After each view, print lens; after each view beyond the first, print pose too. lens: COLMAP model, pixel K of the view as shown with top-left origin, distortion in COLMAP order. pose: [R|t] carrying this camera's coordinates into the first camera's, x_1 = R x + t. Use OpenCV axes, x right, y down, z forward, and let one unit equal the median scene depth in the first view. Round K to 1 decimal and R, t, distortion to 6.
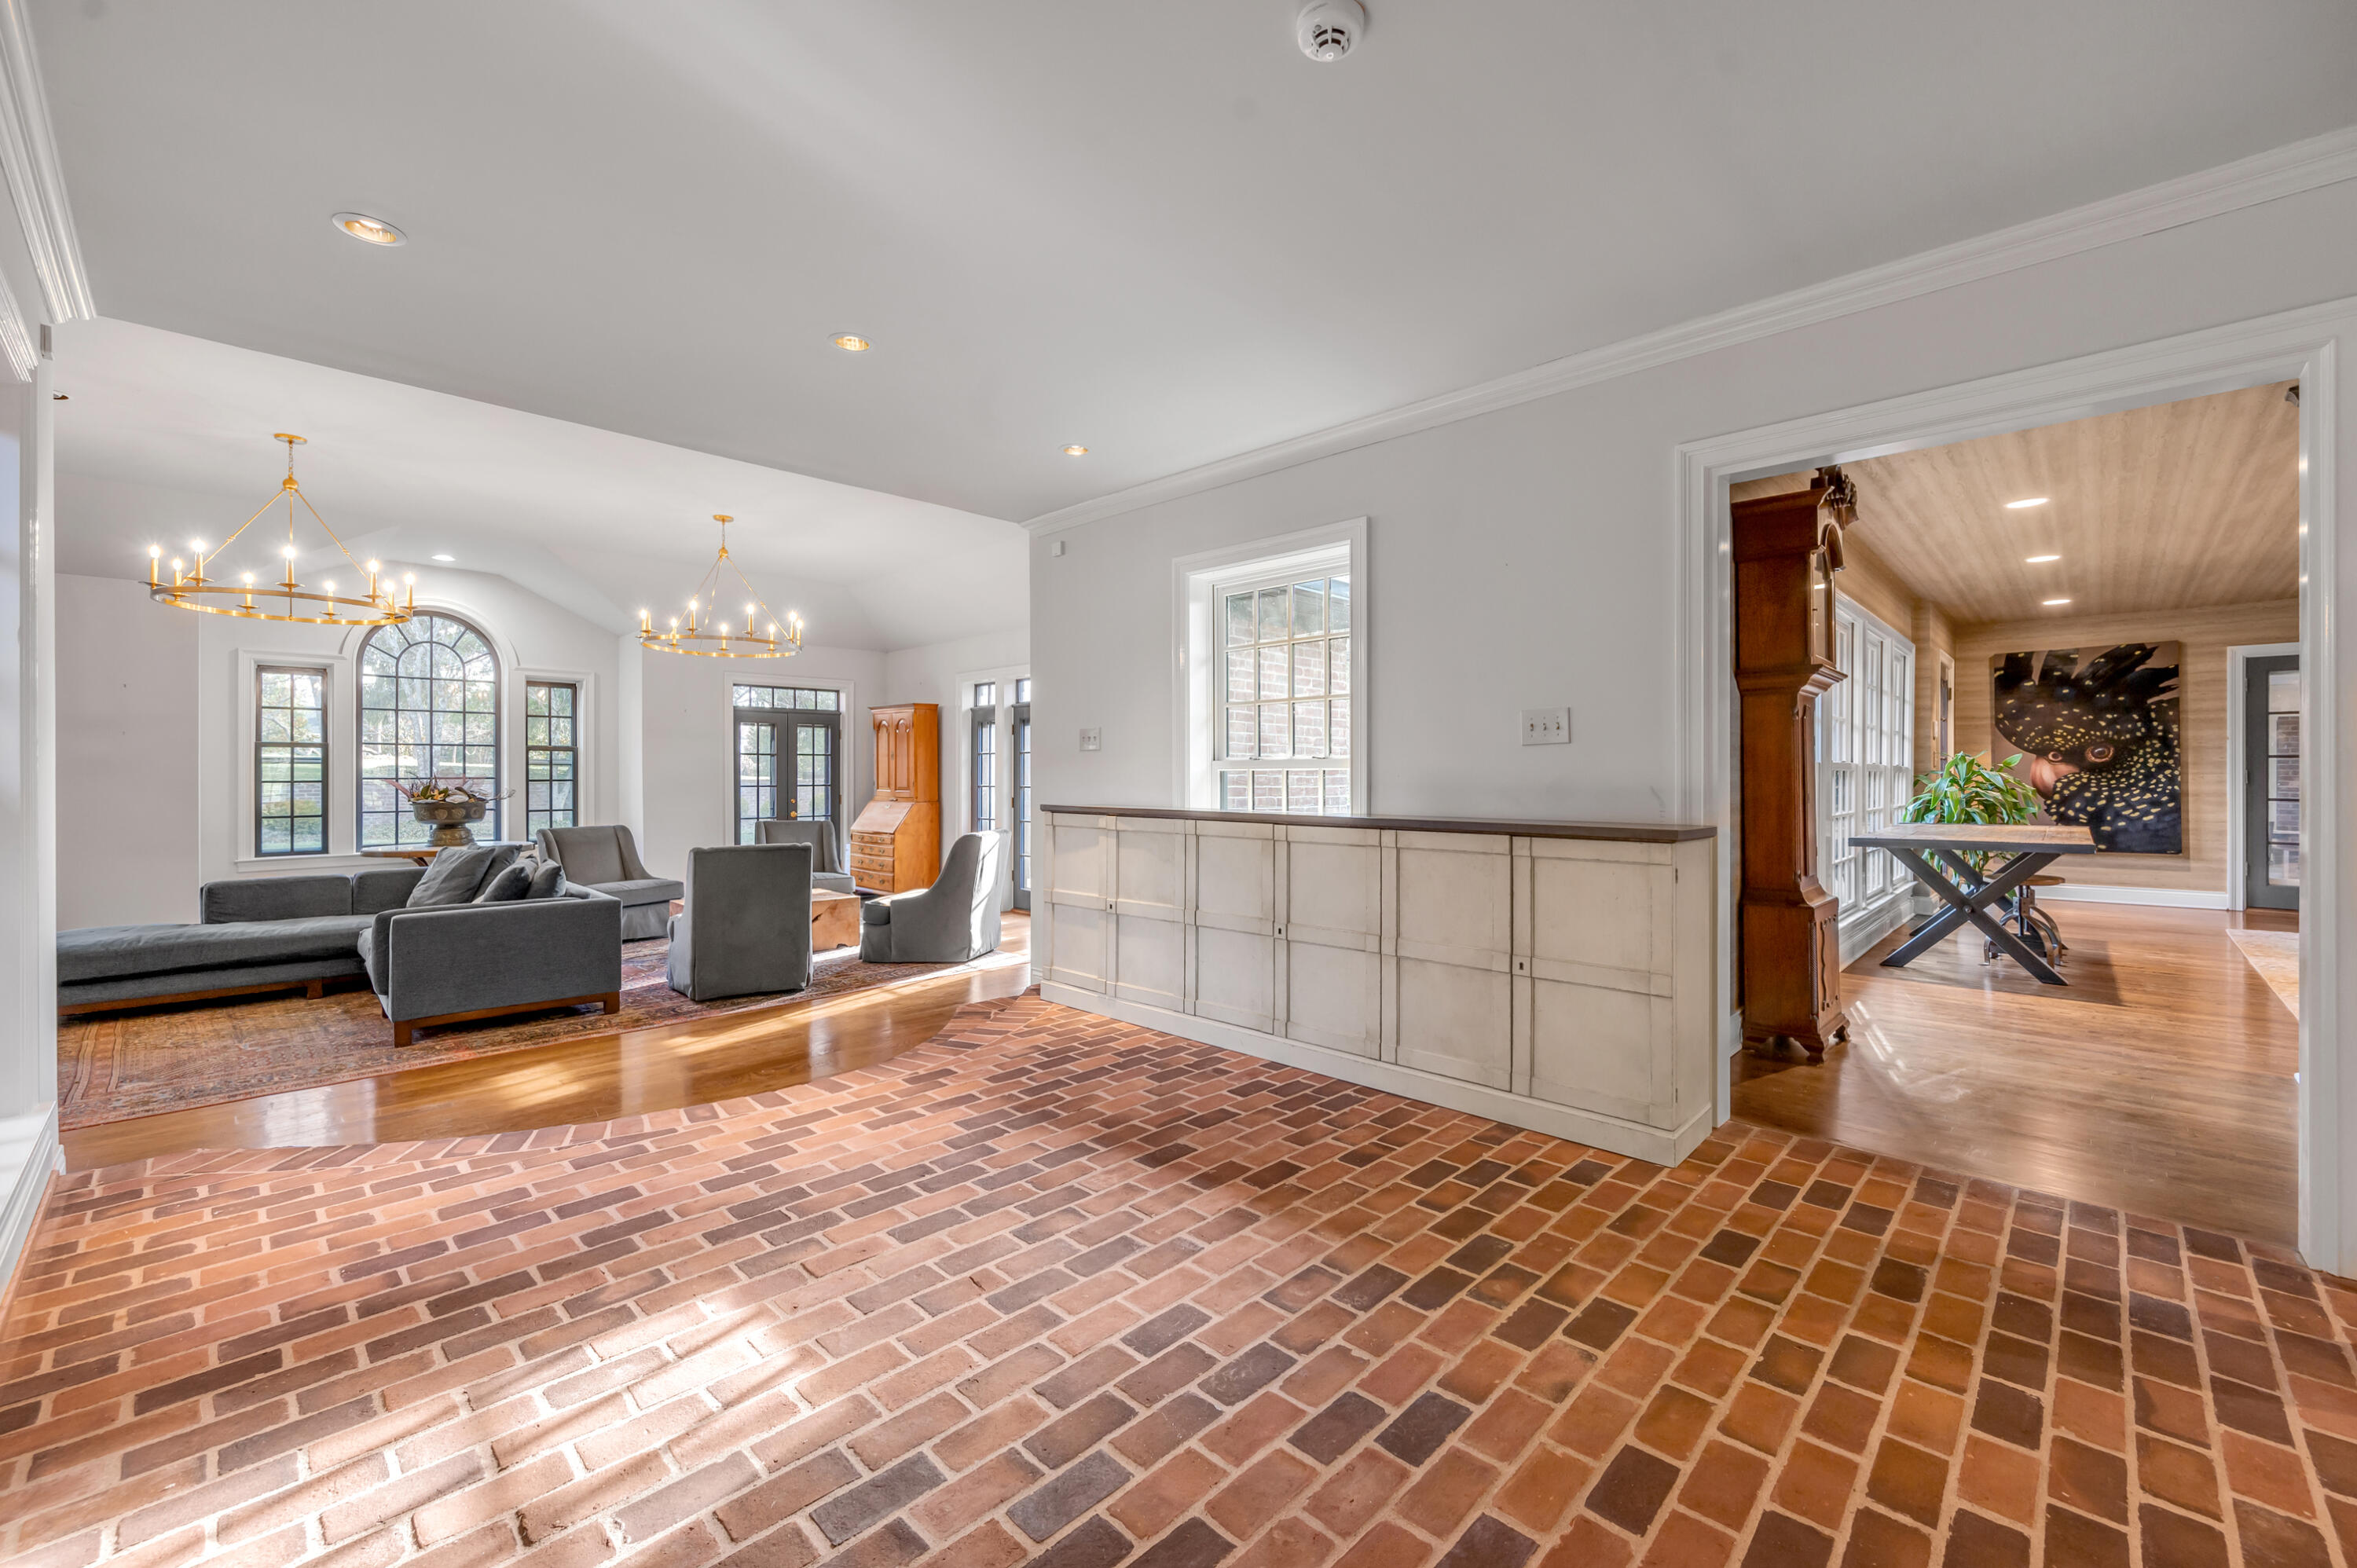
lens RADIAL K [[948.8, 0, 1178.5], [0, 948.8, 784.0], [0, 0, 1]] dist [0.000185, 0.000166]
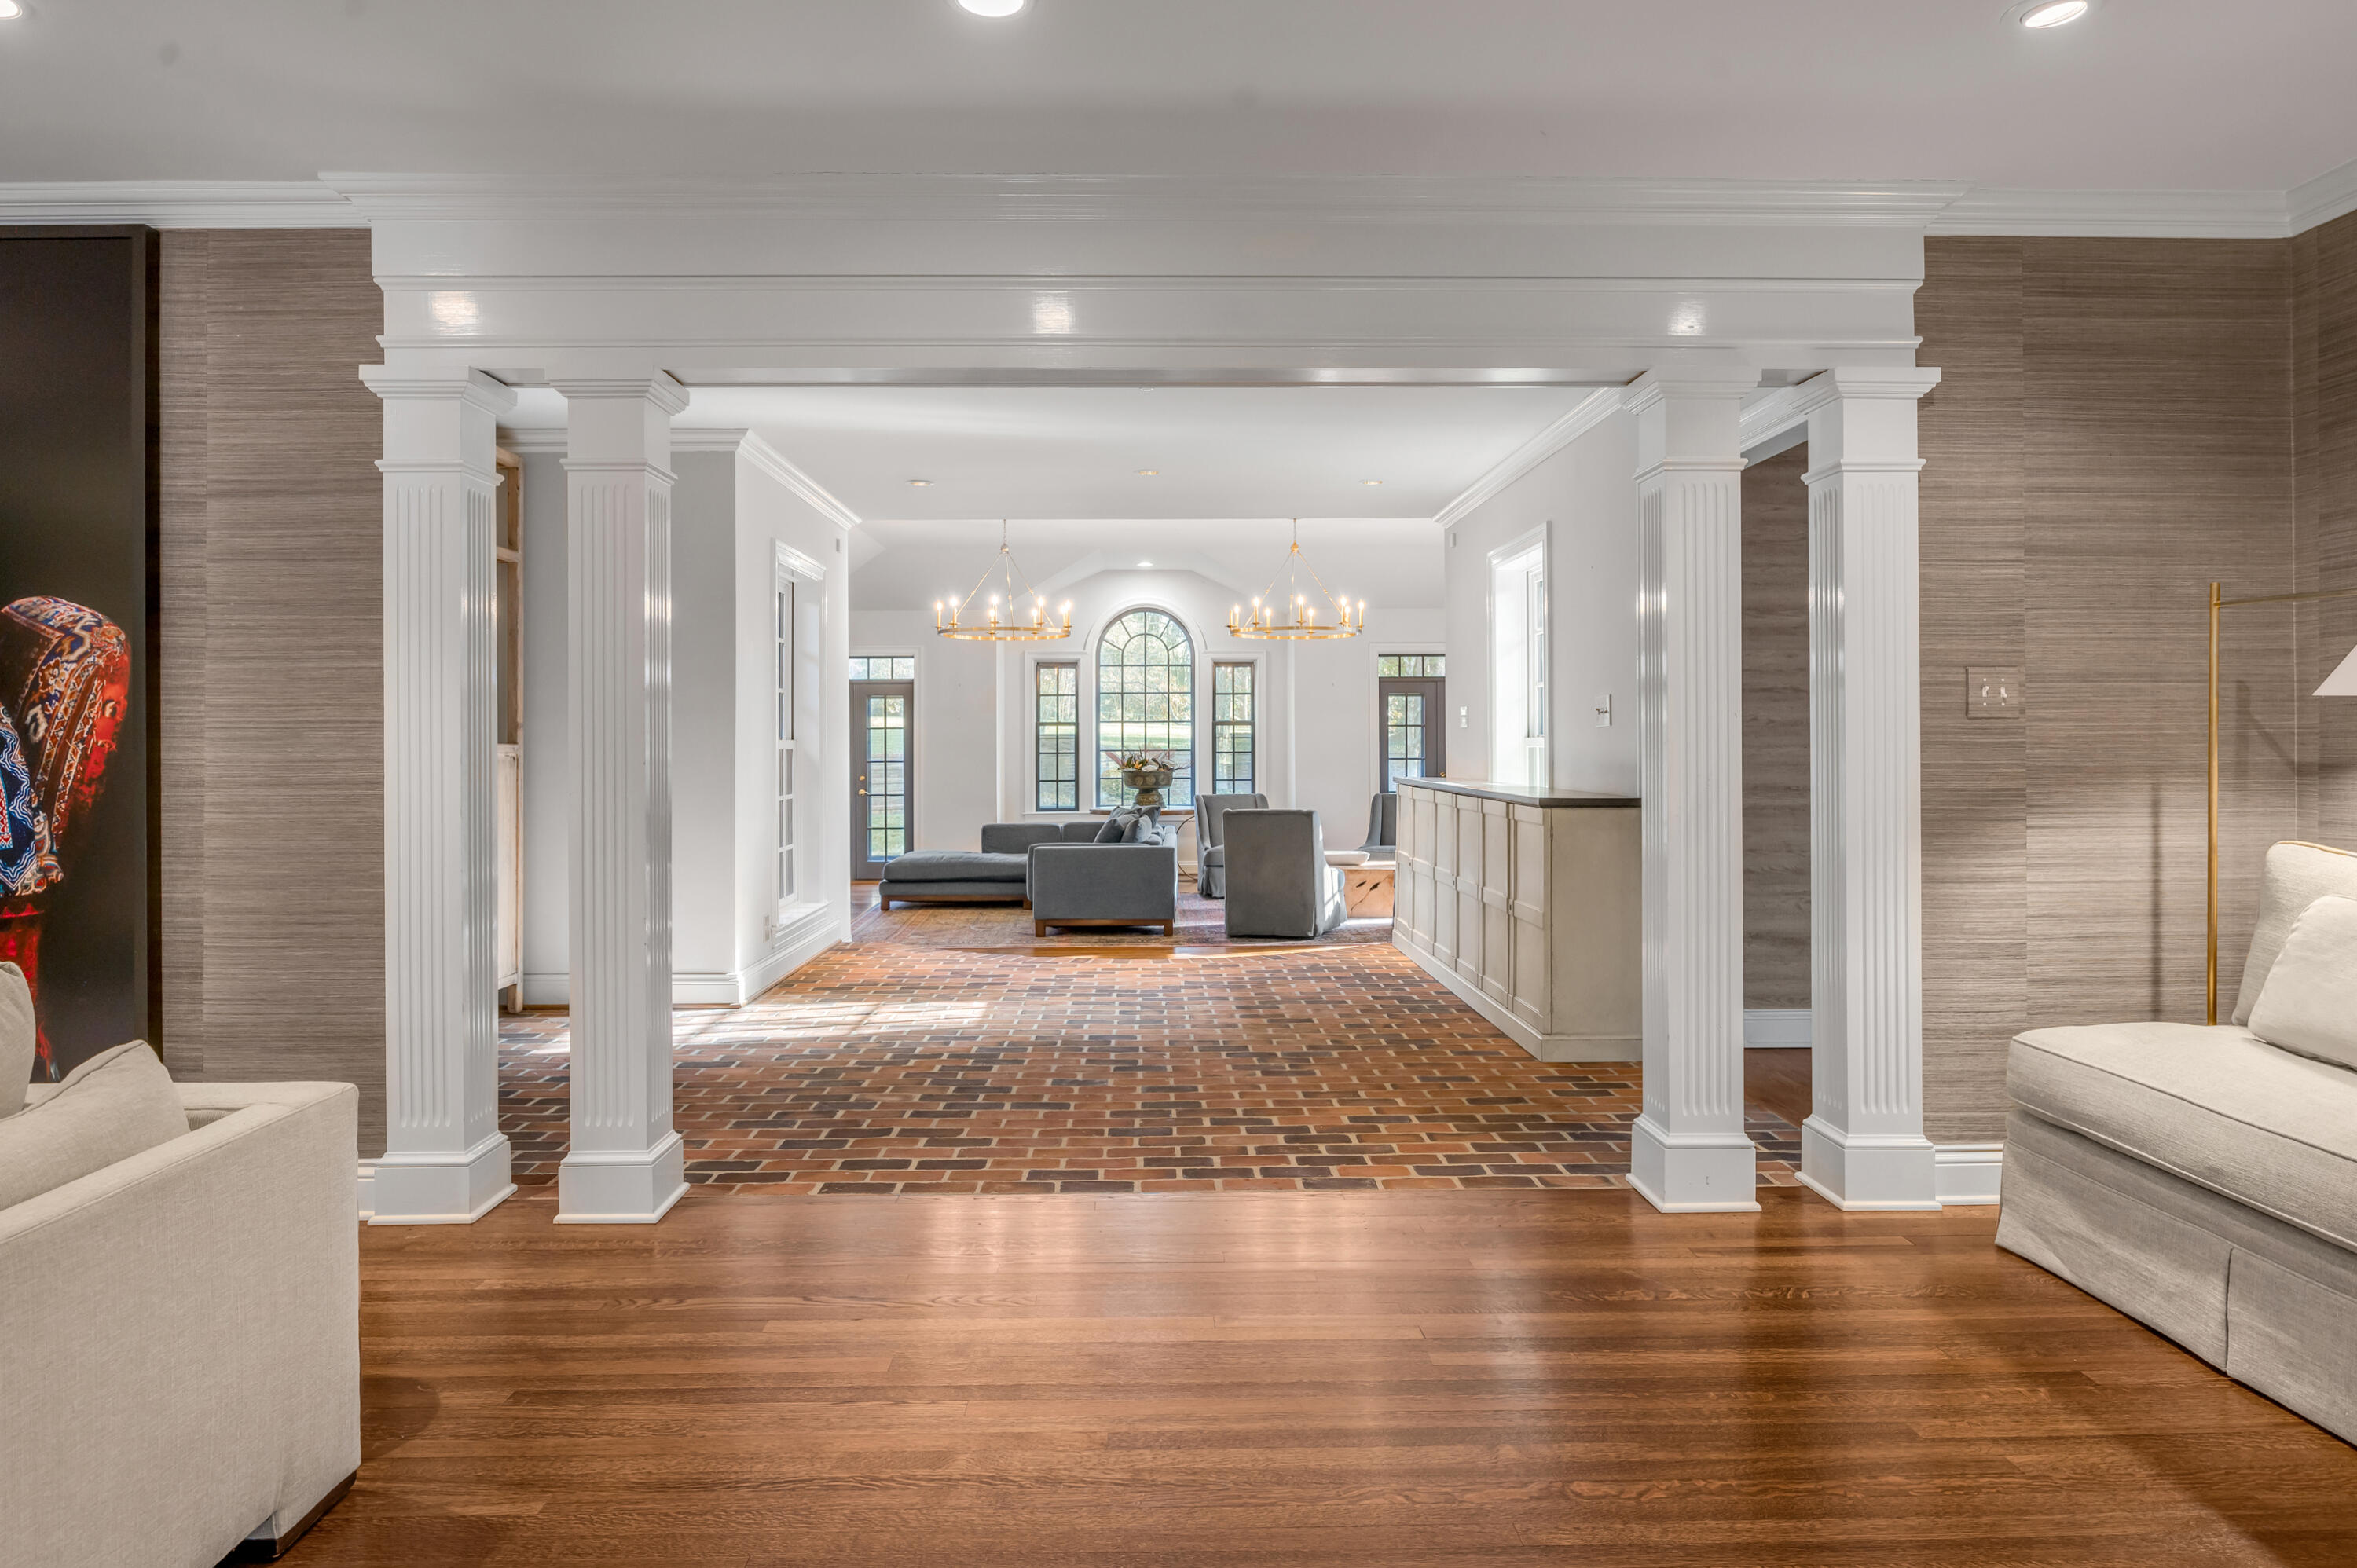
lens RADIAL K [[1424.0, 0, 1176.1], [0, 1424.0, 748.4], [0, 0, 1]] dist [-0.000438, -0.000043]
pose [[0.710901, 0.000614, -0.703292, 0.510096], [-0.004063, 0.999987, -0.003234, -0.003067], [0.703280, 0.005157, 0.710894, -0.237570]]
